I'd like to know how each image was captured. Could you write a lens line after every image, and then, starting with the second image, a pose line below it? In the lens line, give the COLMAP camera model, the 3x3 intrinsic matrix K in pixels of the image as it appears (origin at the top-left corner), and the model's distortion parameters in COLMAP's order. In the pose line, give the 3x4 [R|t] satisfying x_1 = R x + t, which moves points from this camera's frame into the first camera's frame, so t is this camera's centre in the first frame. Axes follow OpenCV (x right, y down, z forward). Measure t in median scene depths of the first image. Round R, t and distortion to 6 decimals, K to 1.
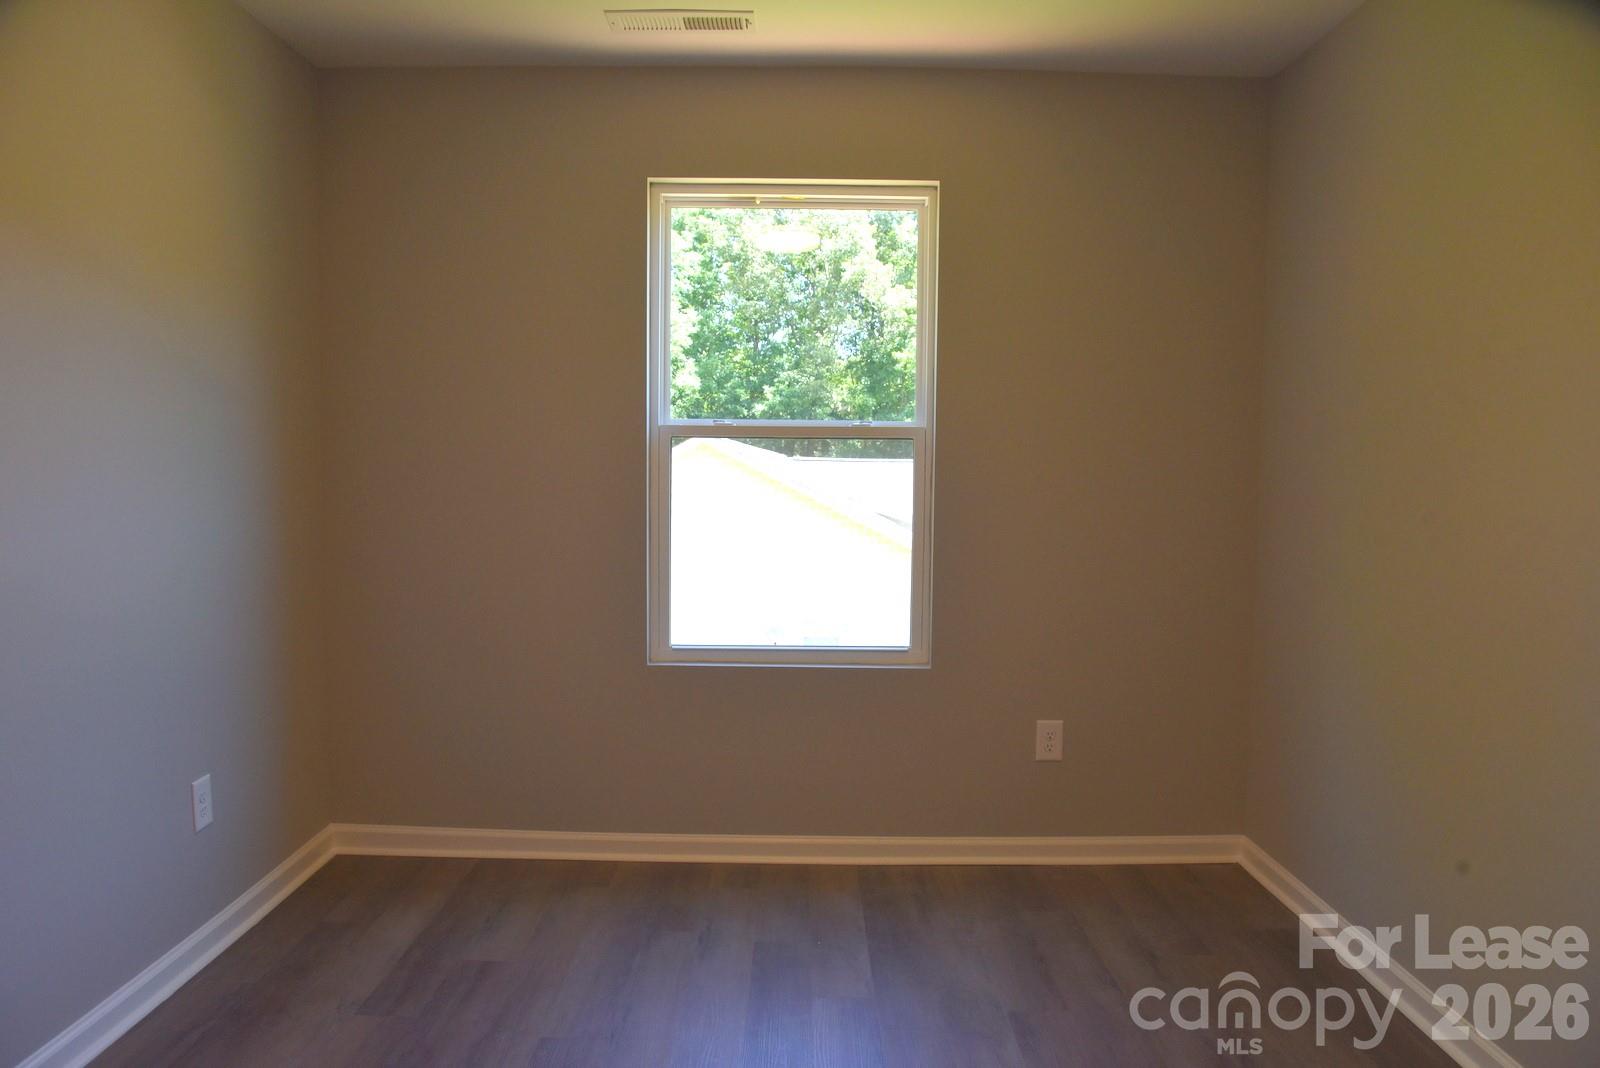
lens RADIAL K [[1115.4, 0, 813.2], [0, 1115.4, 555.7], [0, 0, 1]] dist [-0.102818, 0.079548]
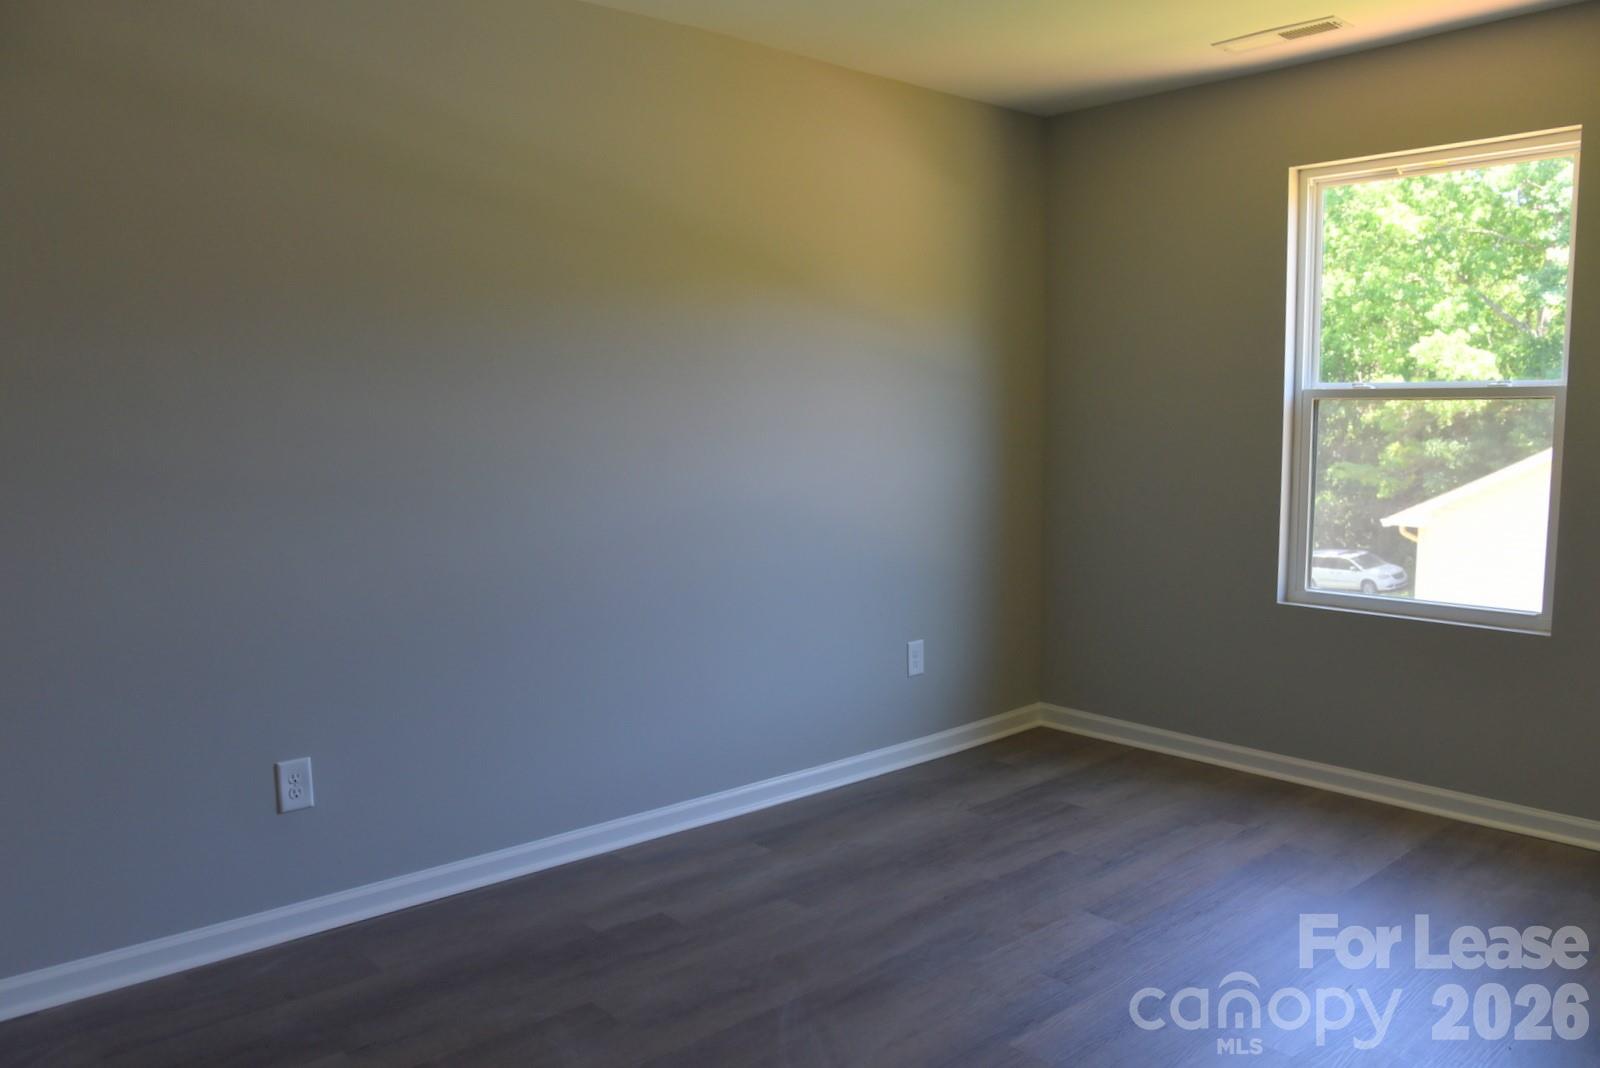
lens RADIAL K [[1115.4, 0, 813.2], [0, 1115.4, 555.7], [0, 0, 1]] dist [-0.102818, 0.079548]
pose [[0.694073, 0.076596, -0.715818, 0.337692], [-0.045958, 0.997010, 0.062123, 0.002610], [0.718436, -0.010221, 0.695518, -0.120700]]
